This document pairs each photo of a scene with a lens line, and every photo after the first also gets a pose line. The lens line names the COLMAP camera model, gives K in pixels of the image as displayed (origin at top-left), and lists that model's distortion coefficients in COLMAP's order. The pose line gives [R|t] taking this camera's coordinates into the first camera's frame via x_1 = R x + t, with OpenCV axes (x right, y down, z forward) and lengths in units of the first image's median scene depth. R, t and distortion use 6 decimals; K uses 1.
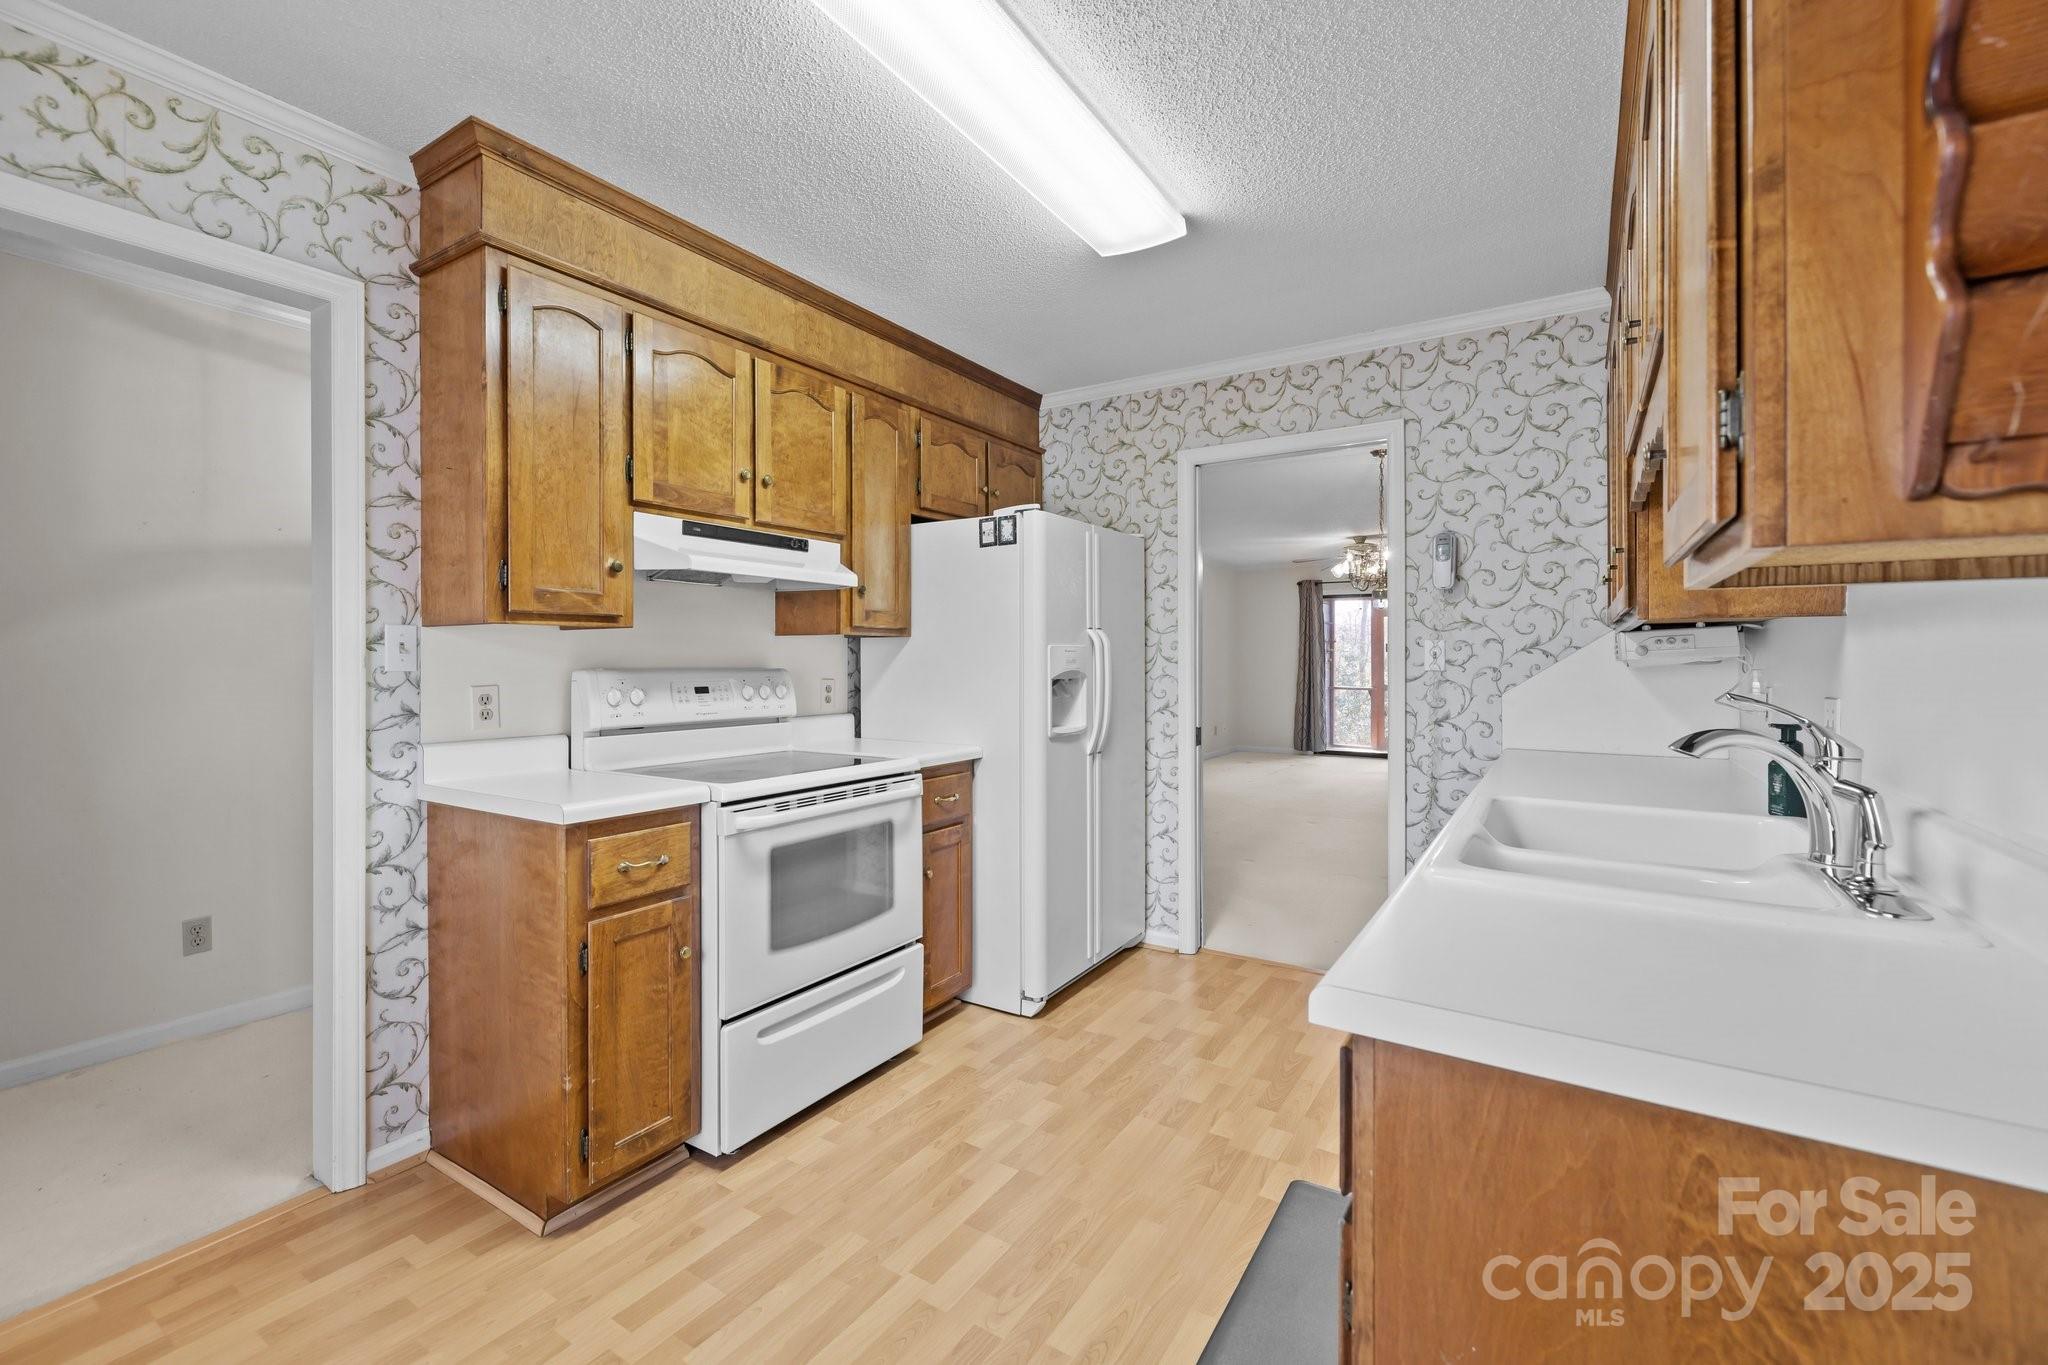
lens RADIAL K [[871.4, 0, 997.6], [0, 871.4, 663.5], [0, 0, 1]] dist [-0.000332, -0.000169]
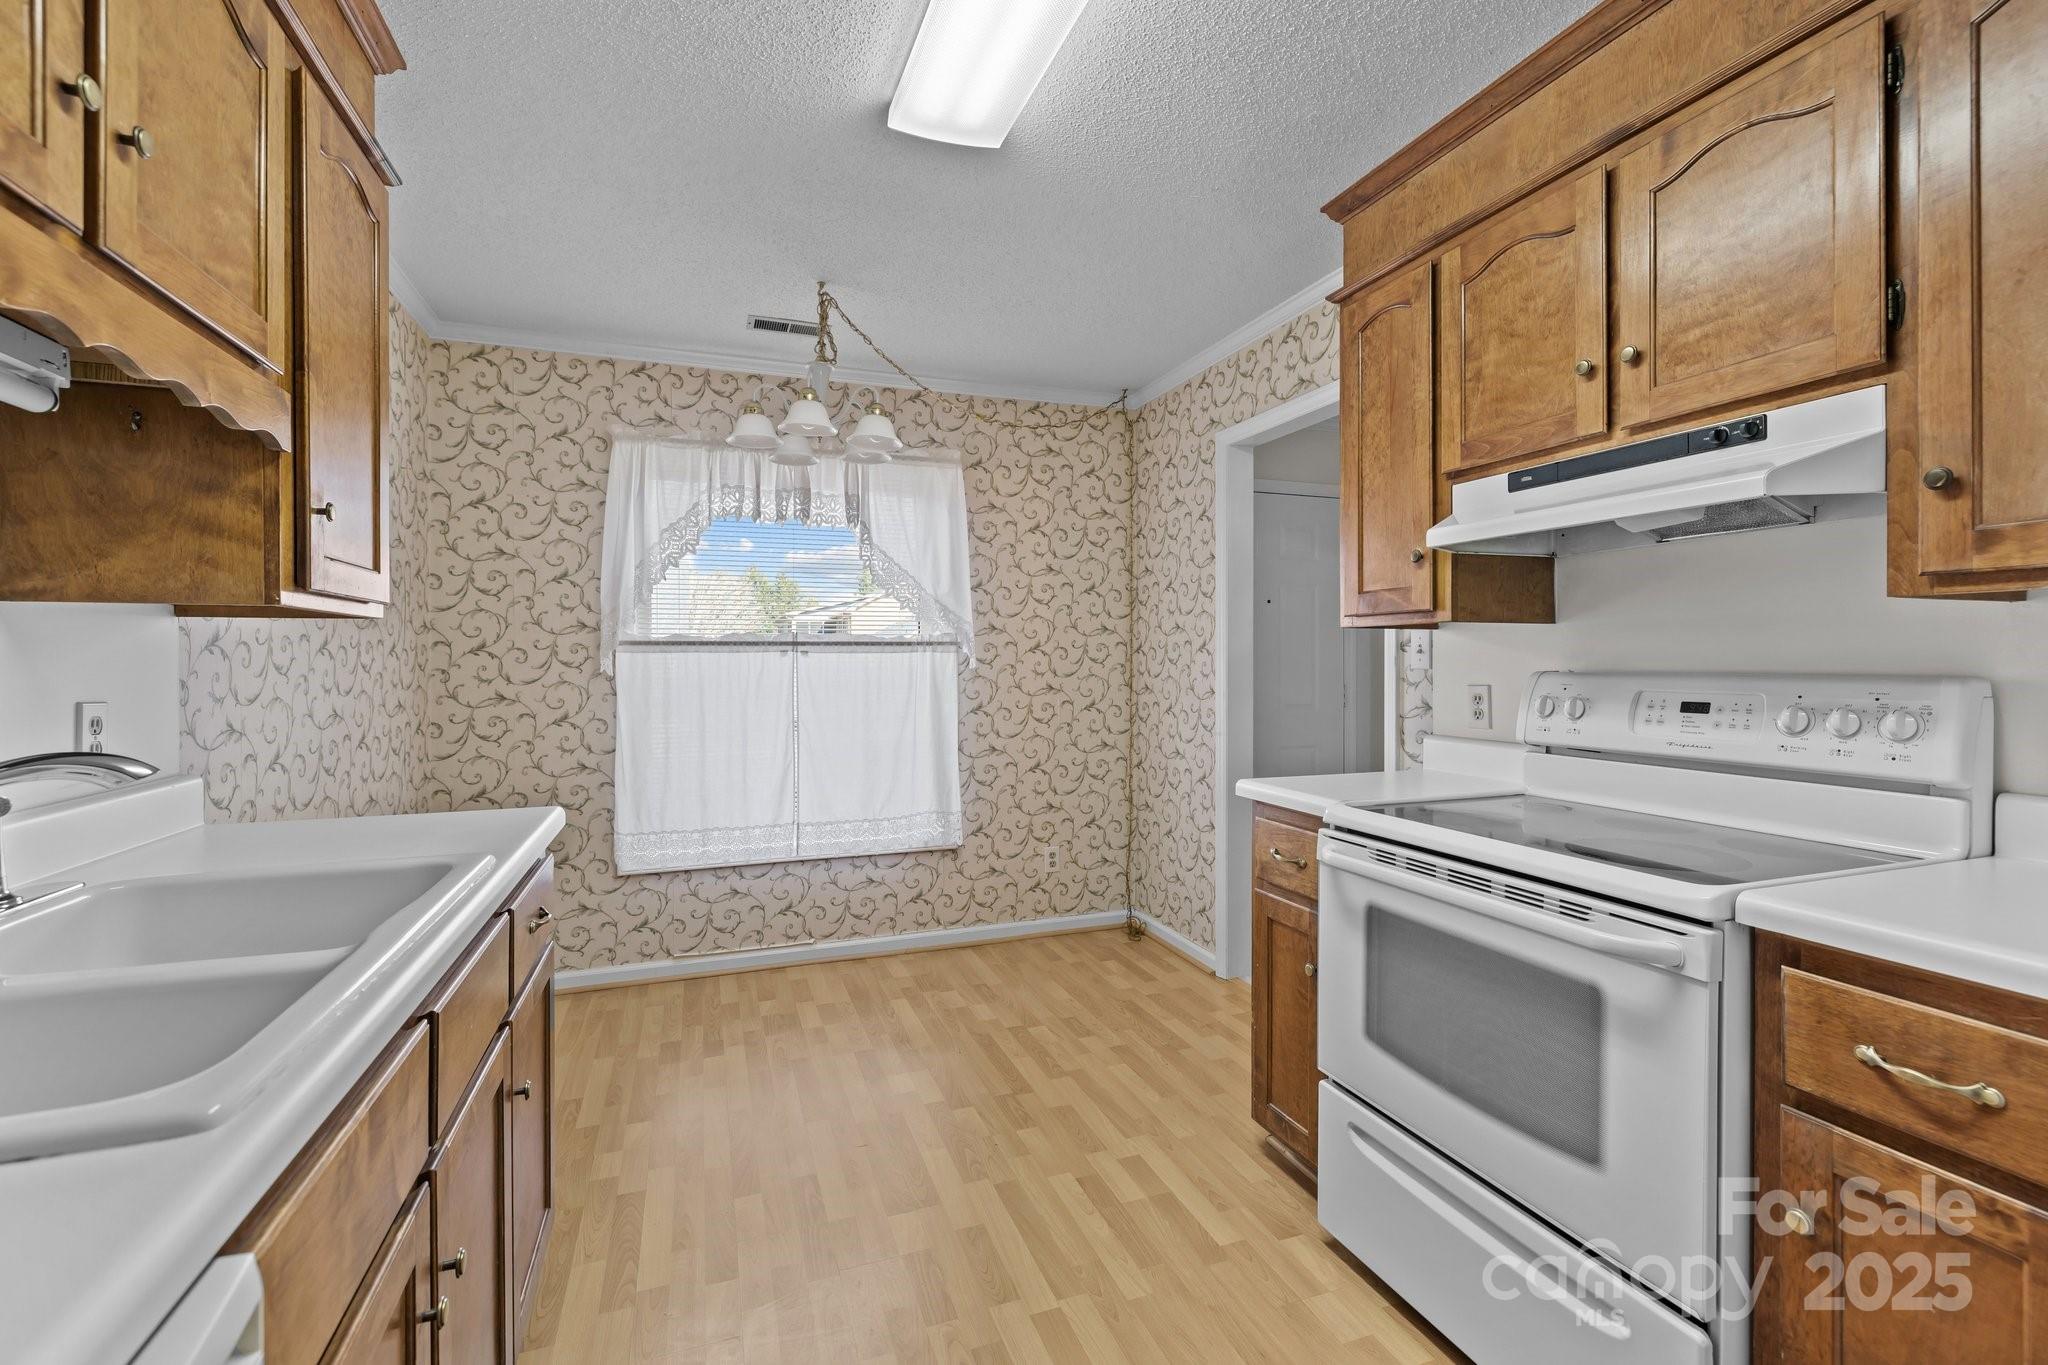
lens RADIAL K [[871.4, 0, 1020.0], [0, 871.4, 665.9], [0, 0, 1]] dist [-0.000332, -0.000169]
pose [[-0.586082, 0.006850, -0.810223, 0.463279], [0.000570, 0.999967, 0.008042, -0.004239], [0.810252, 0.004252, -0.586067, 1.024143]]
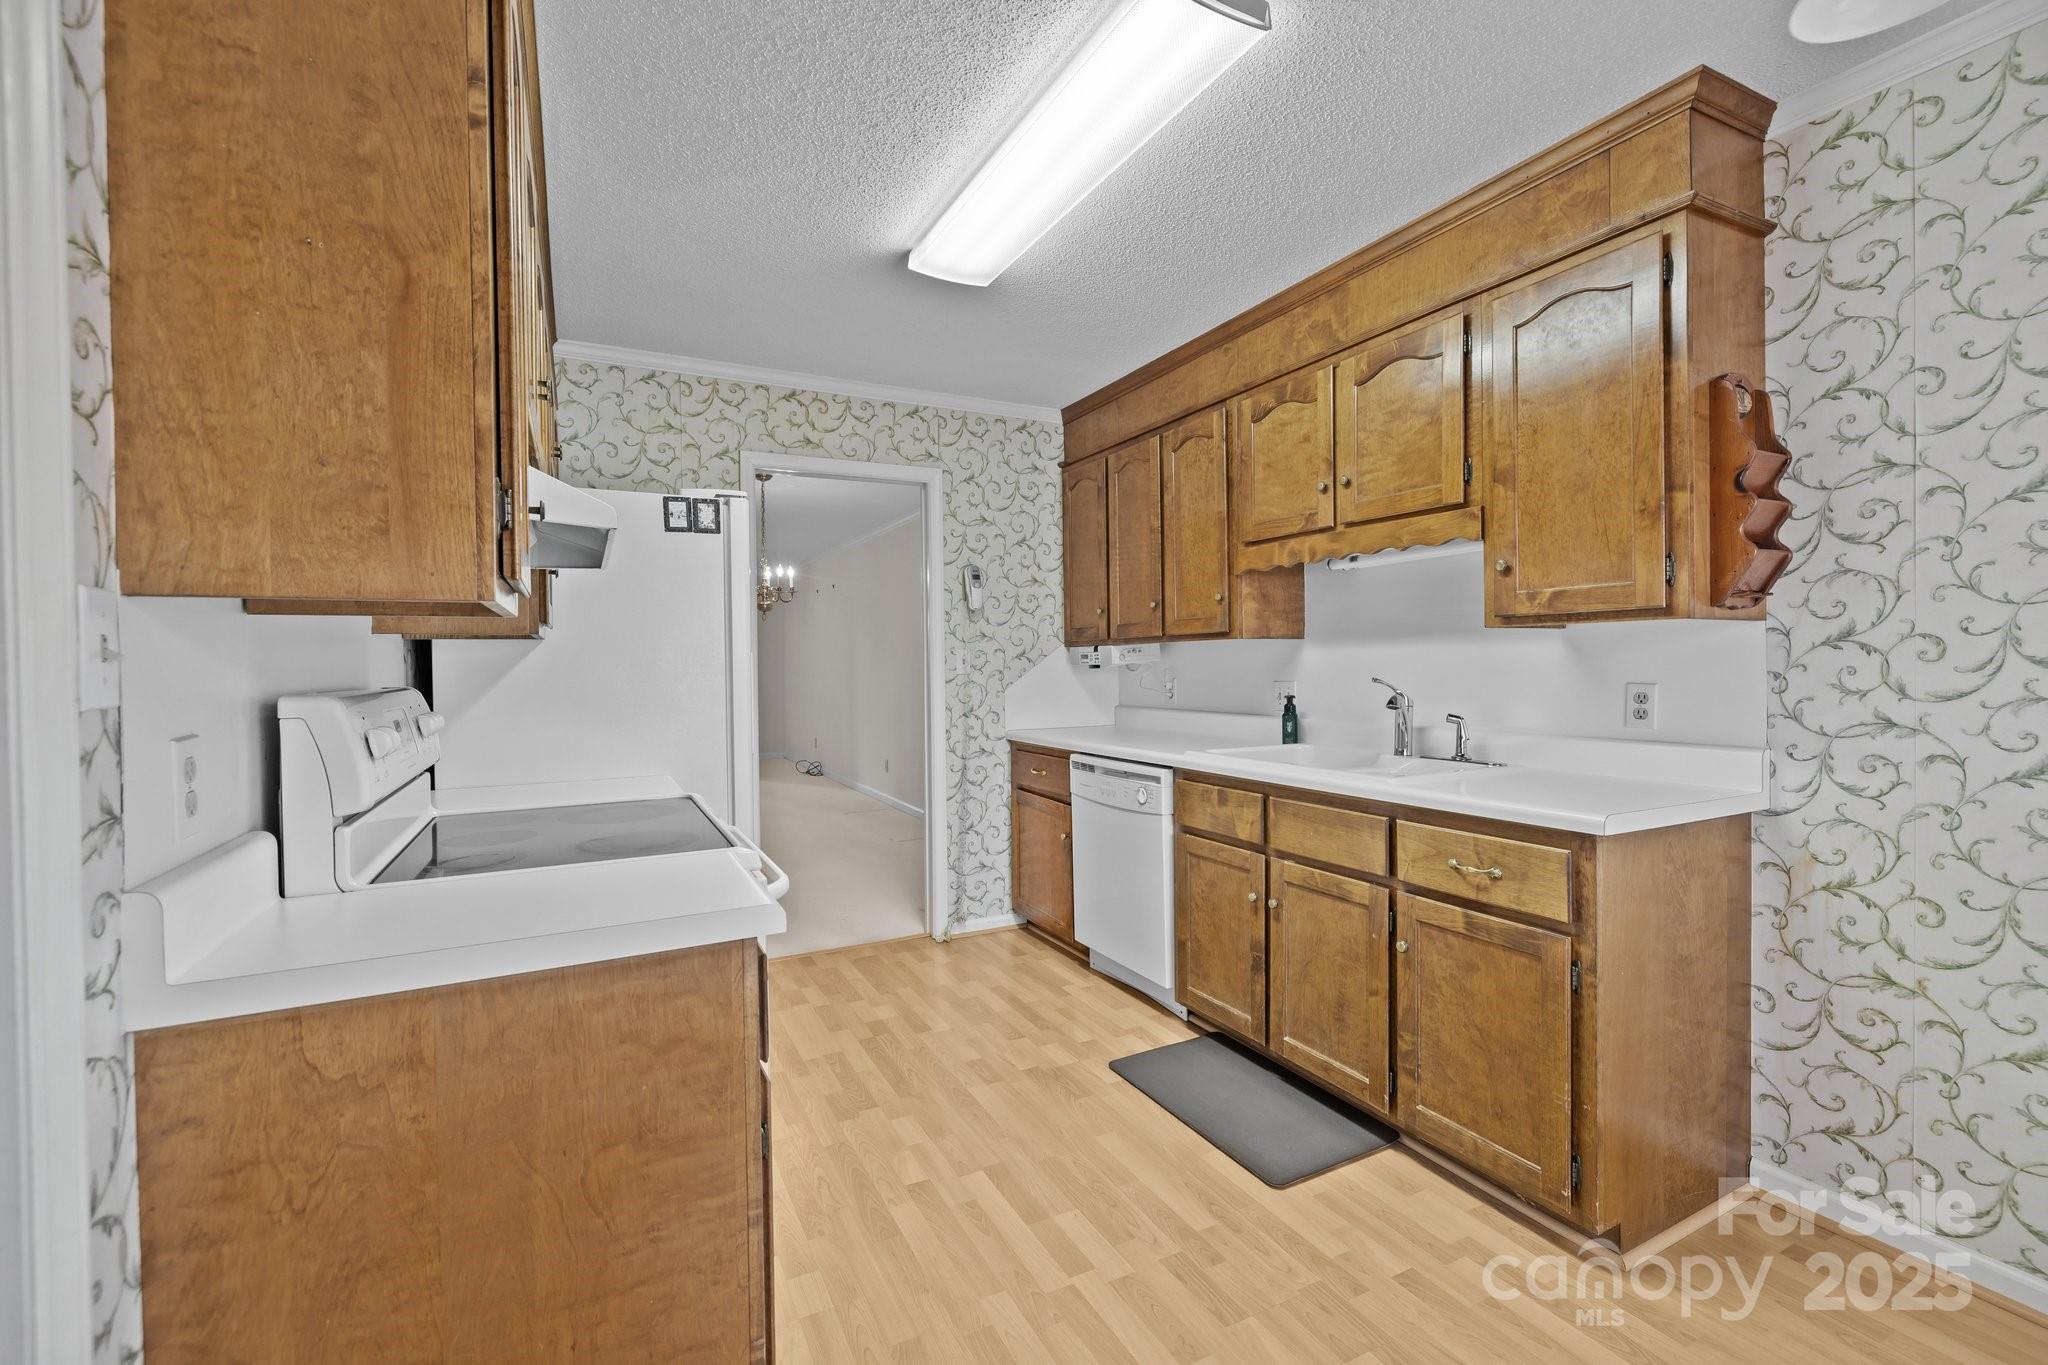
lens RADIAL K [[871.4, 0, 989.4], [0, 871.4, 678.0], [0, 0, 1]] dist [-0.000332, -0.000169]
pose [[0.501564, -0.015554, 0.864981, -0.668930], [0.017693, 0.999814, 0.007719, 0.006158], [-0.864940, 0.011433, 0.501745, 0.388647]]
